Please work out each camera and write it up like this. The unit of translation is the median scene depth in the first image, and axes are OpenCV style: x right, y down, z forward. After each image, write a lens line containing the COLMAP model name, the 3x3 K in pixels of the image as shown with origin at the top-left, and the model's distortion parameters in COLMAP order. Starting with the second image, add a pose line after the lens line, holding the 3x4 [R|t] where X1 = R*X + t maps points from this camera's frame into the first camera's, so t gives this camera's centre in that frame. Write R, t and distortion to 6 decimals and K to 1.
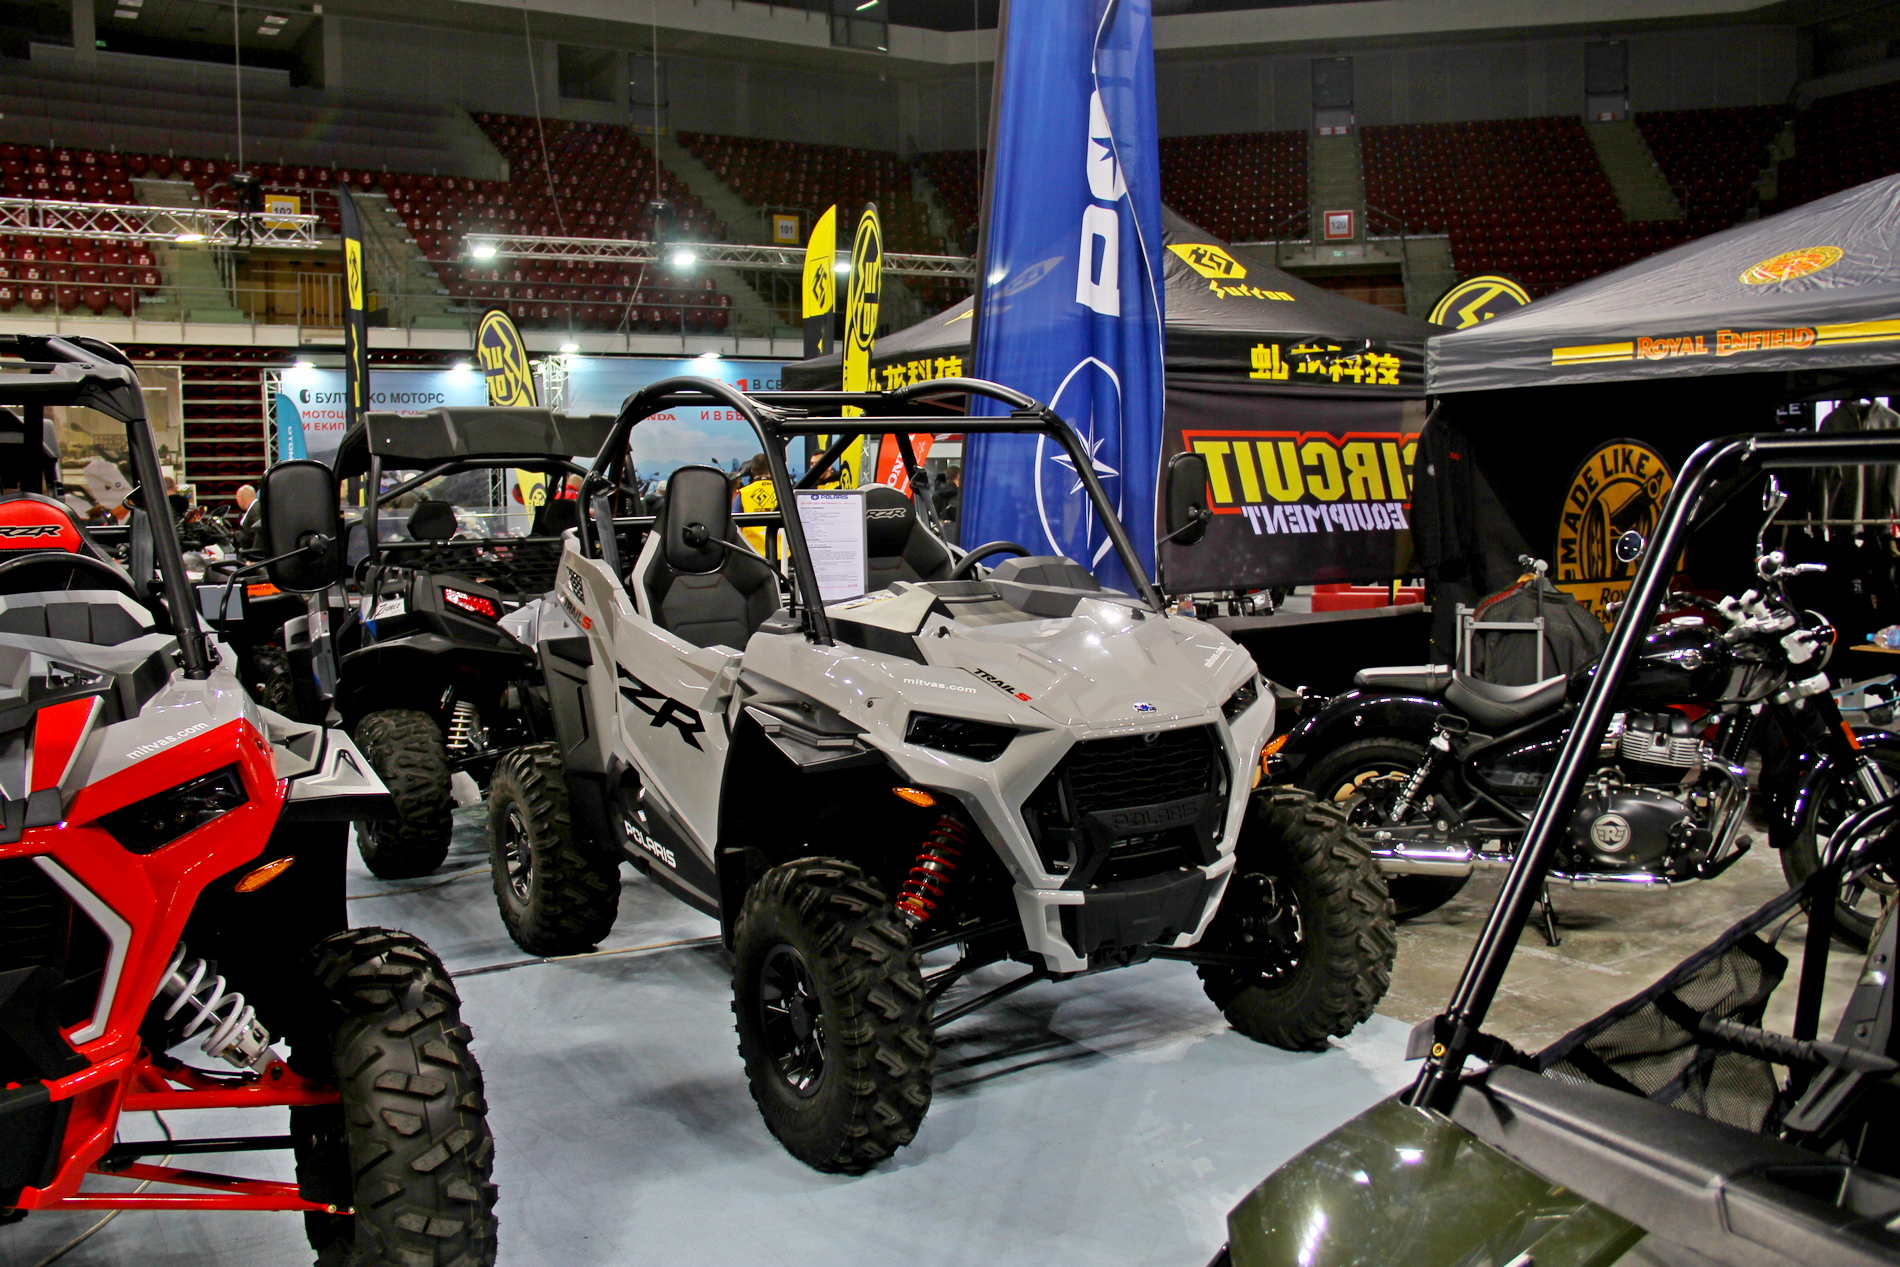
lens RADIAL K [[1655.9, 0, 950.0], [0, 1655.9, 606.1], [0, 0, 1]] dist [-0.166268, 0.177667]
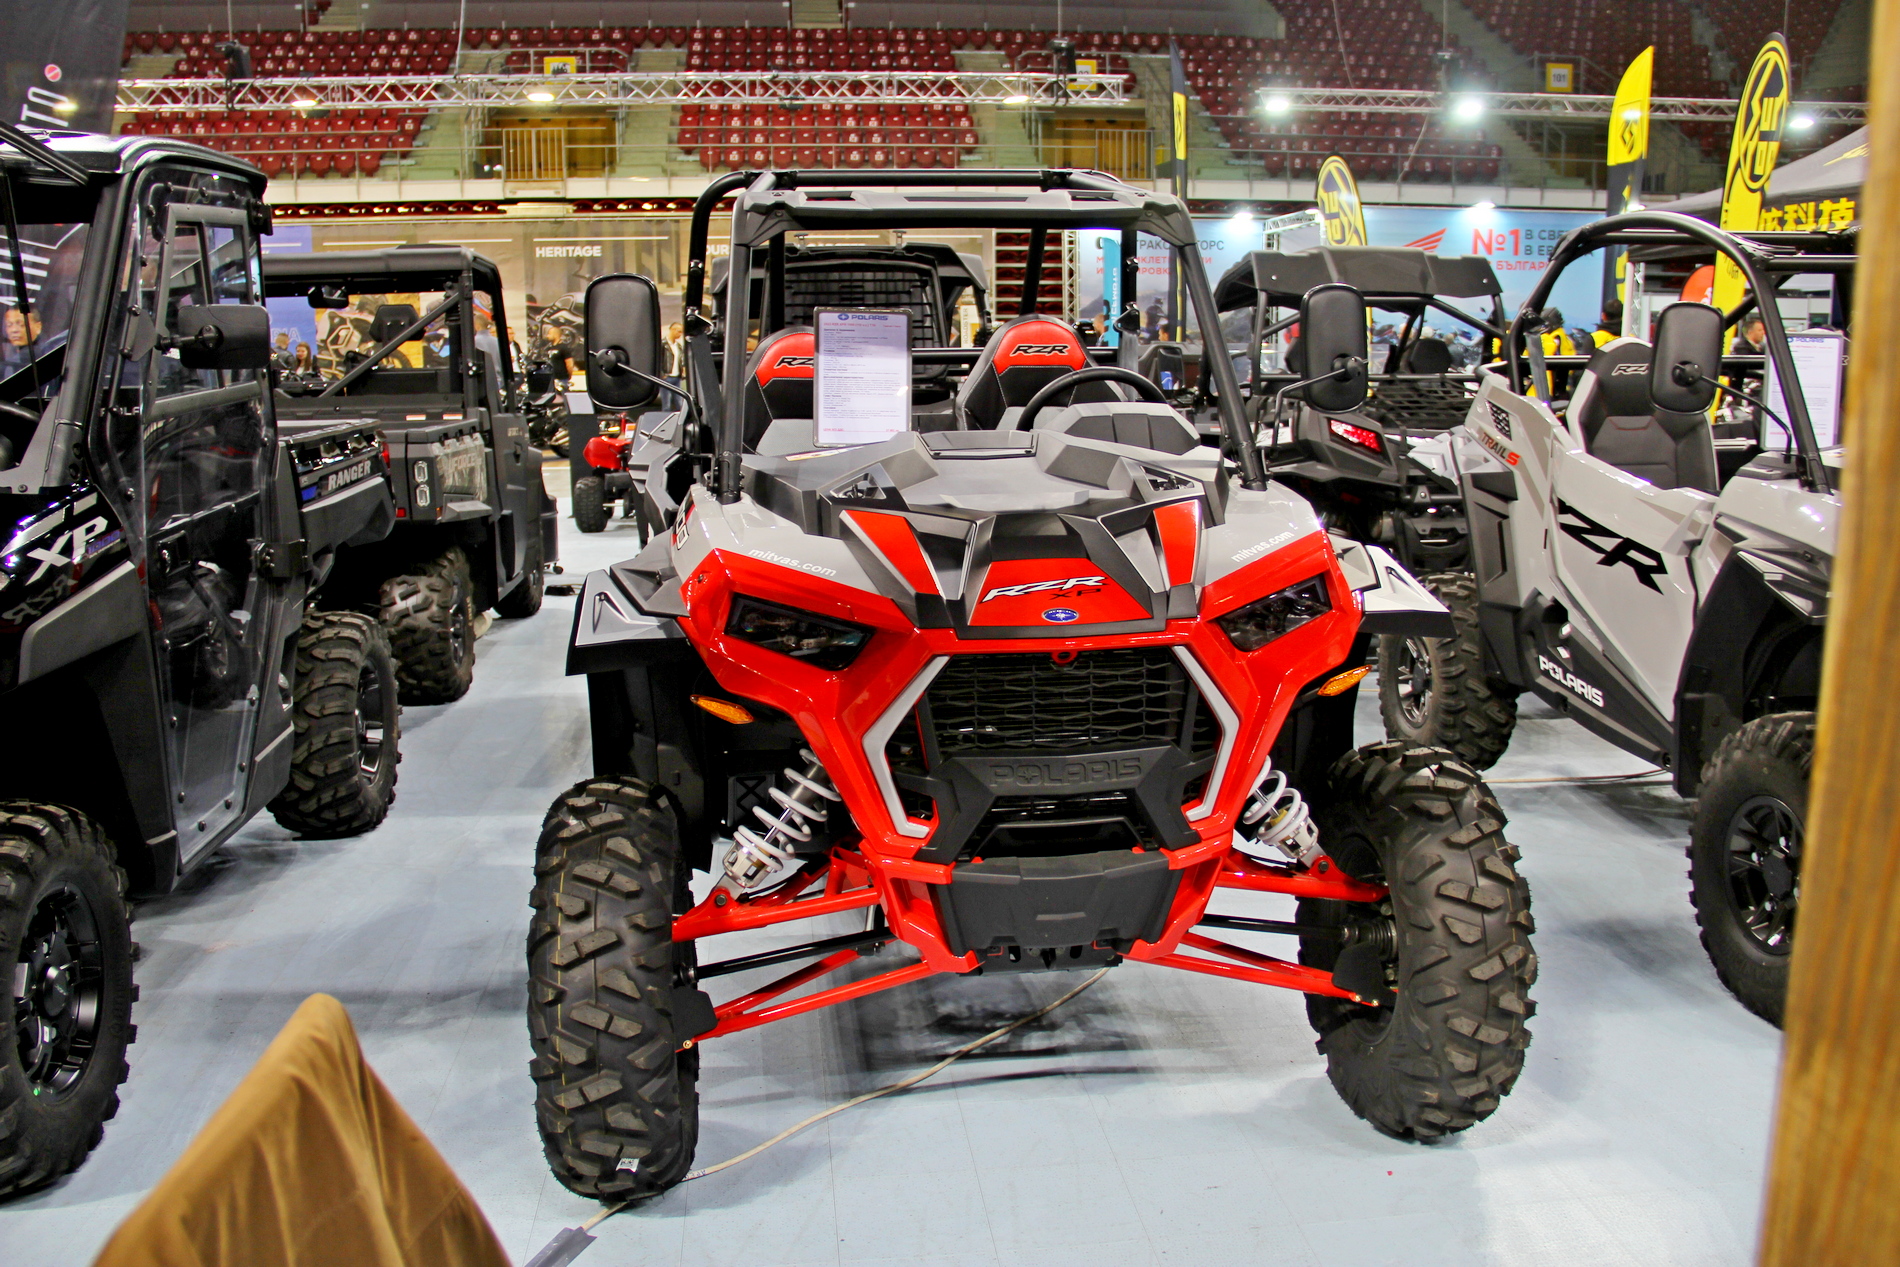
lens RADIAL K [[1560.1, 0, 950.9], [0, 1560.1, 600.8], [0, 0, 1]] dist [-0.178922, 0.141635]
pose [[0.898593, 0.082462, -0.430964, -0.113531], [-0.039096, 0.993322, 0.108546, 0.008295], [0.437037, -0.080690, 0.895817, -0.001015]]
